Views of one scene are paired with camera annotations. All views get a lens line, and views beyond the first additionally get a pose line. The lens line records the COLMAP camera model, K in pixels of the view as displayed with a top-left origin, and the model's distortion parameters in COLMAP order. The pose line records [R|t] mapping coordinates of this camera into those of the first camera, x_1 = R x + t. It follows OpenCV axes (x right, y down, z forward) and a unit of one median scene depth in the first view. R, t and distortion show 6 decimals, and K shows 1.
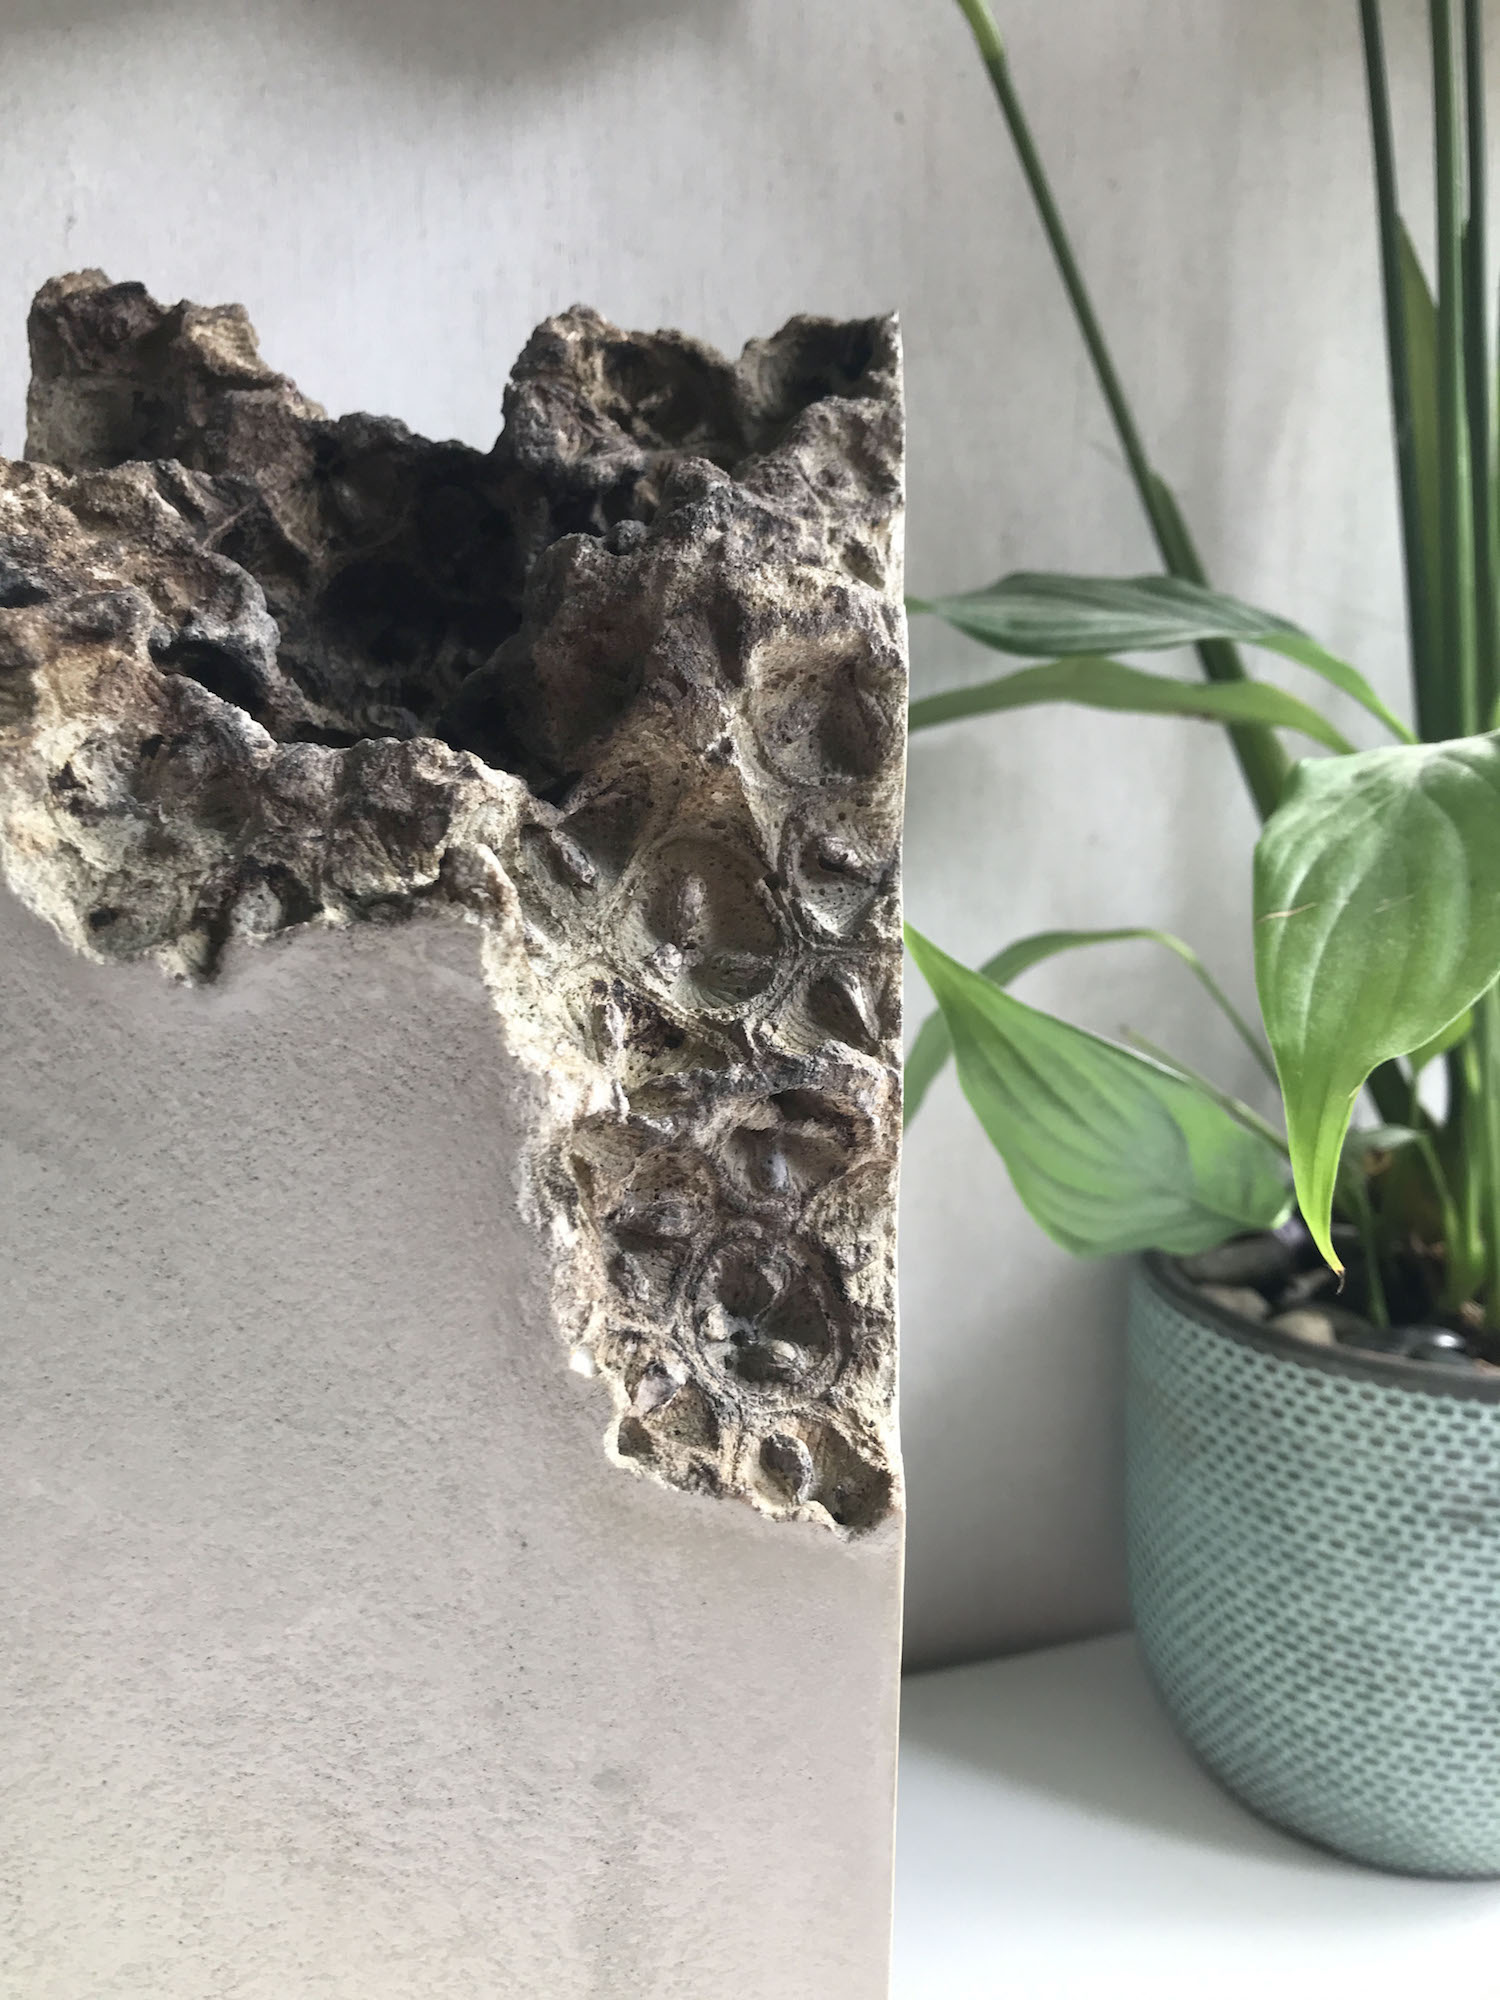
lens RADIAL K [[1694.1, 0, 770.6], [0, 1694.1, 972.4], [0, 0, 1]] dist [-0.019179, 0.015904]
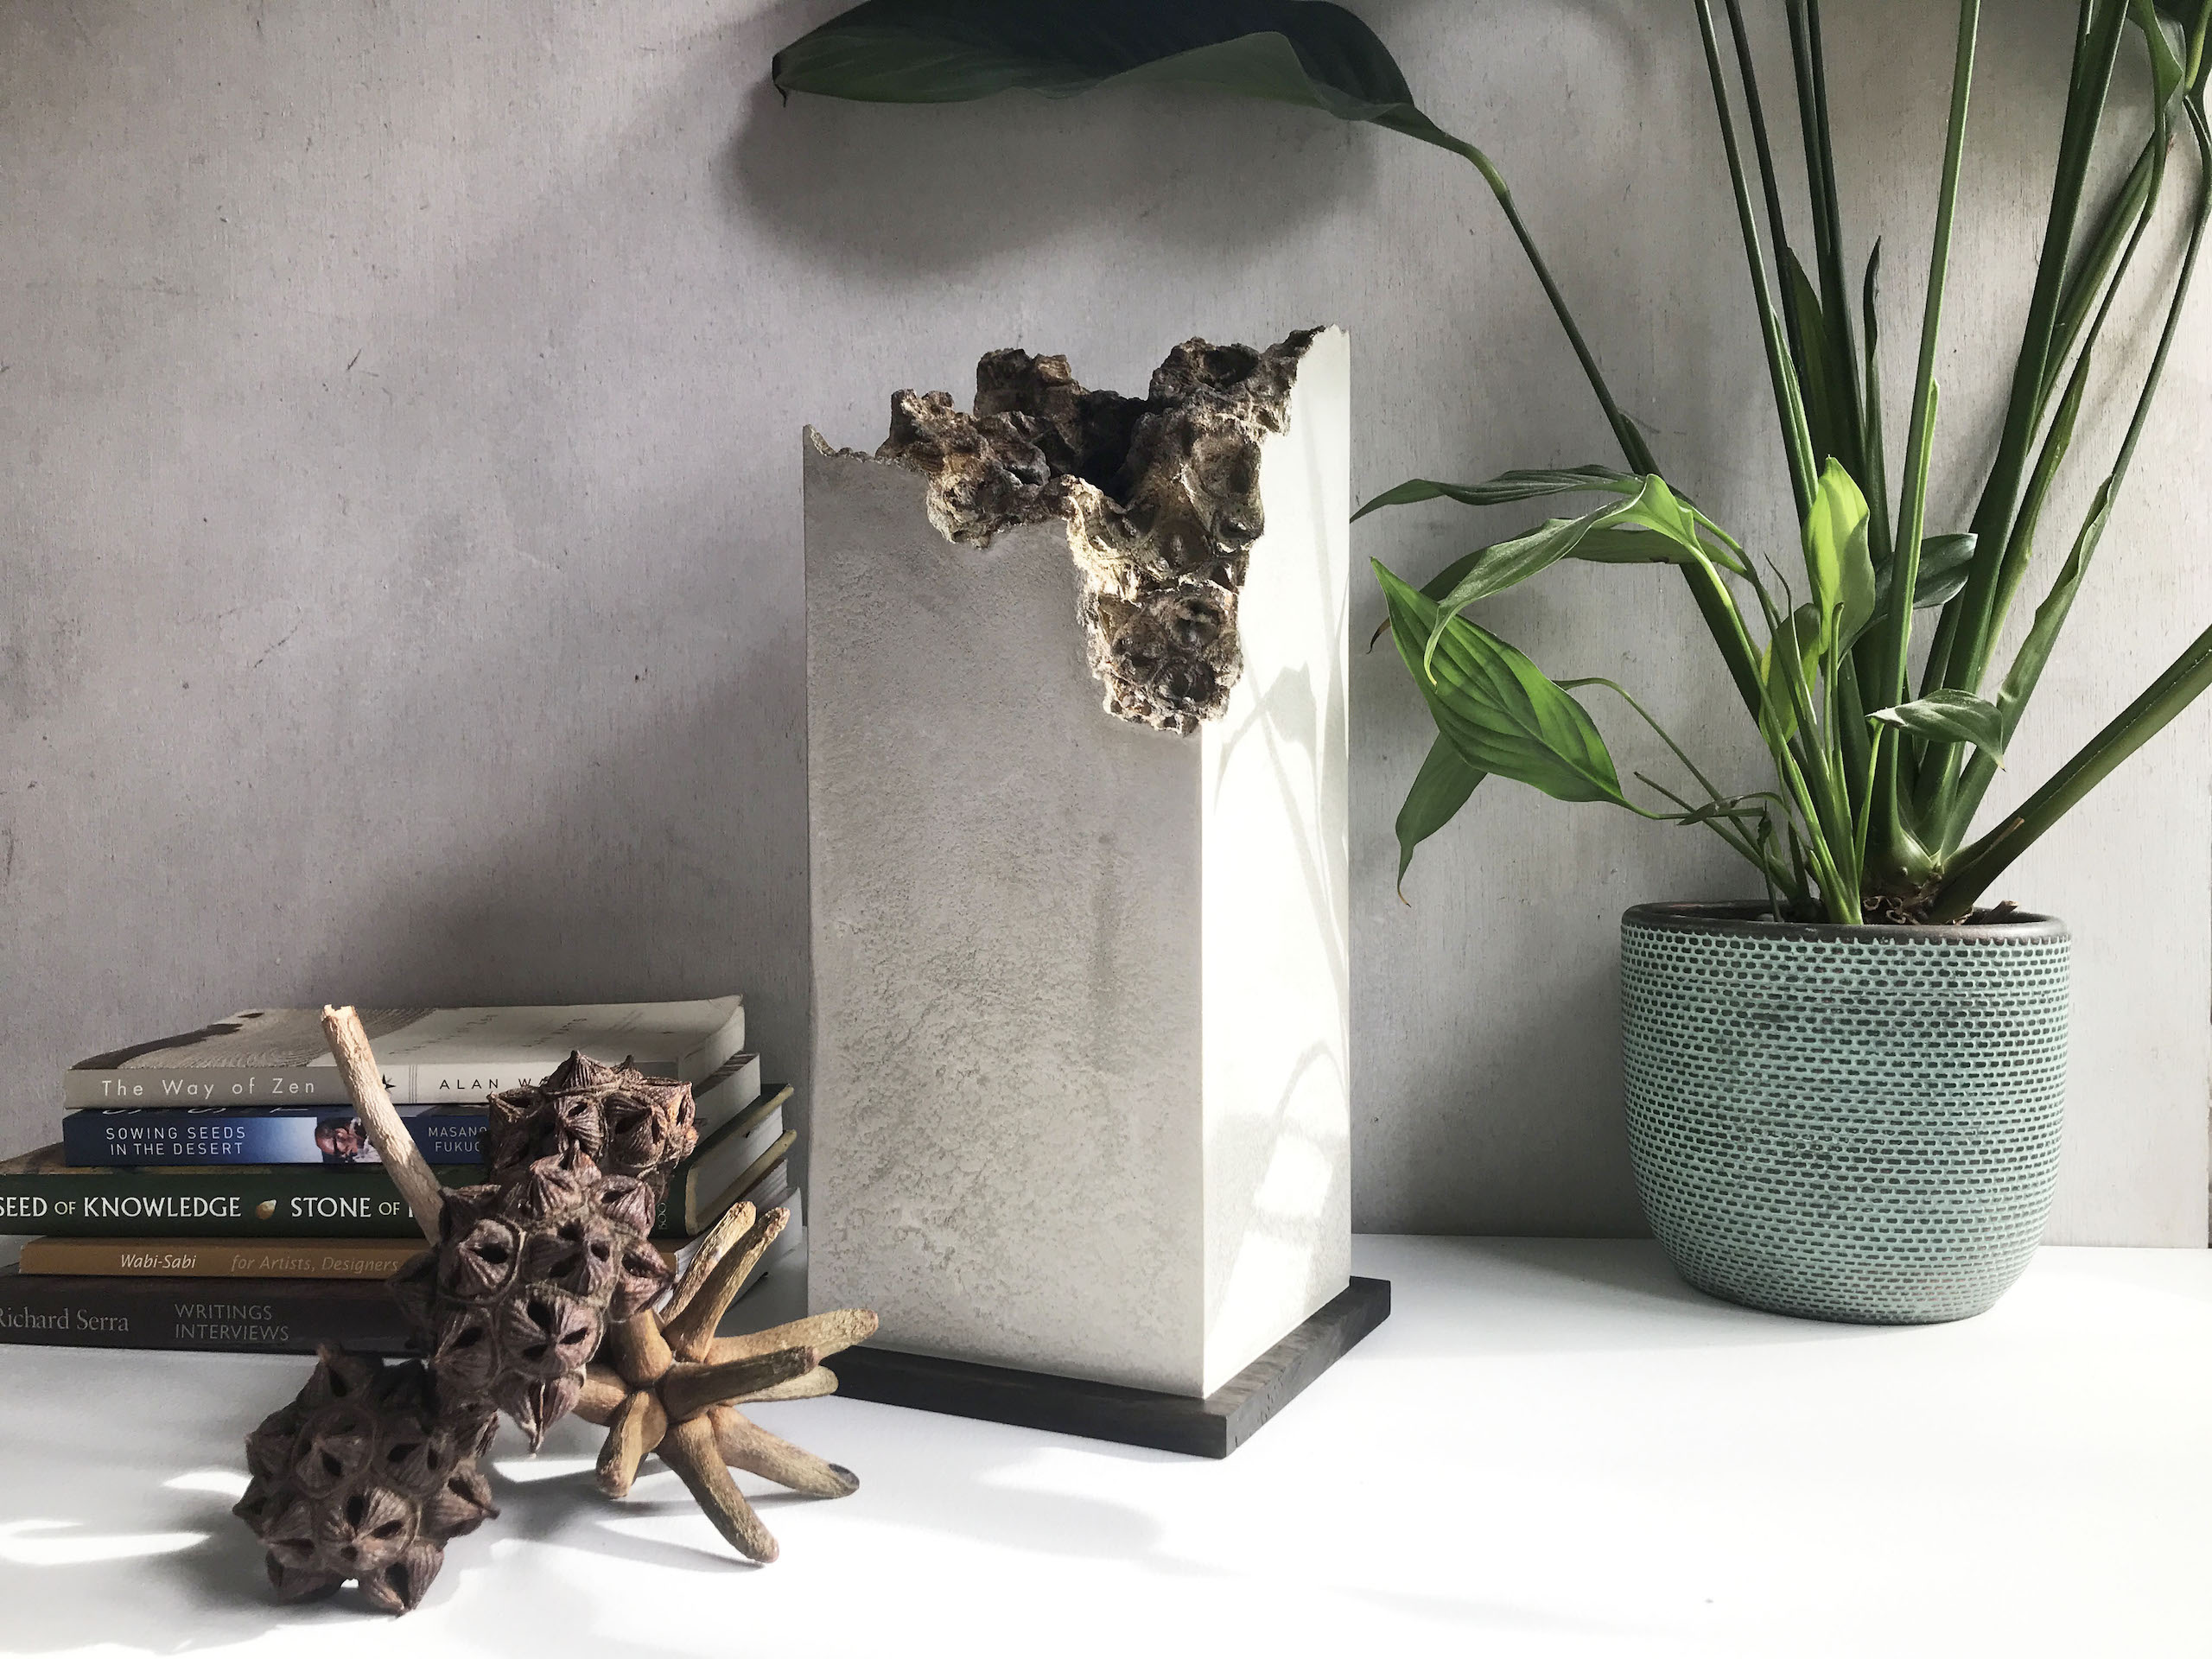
lens RADIAL K [[1873.7, 0, 1084.6], [0, 1873.7, 810.5], [0, 0, 1]] dist [-0.019179, 0.015904]
pose [[0.911987, -0.010421, -0.410086, 0.550065], [-0.064211, 0.983728, -0.167796, 0.468232], [0.405162, 0.179360, 0.896478, -0.847123]]
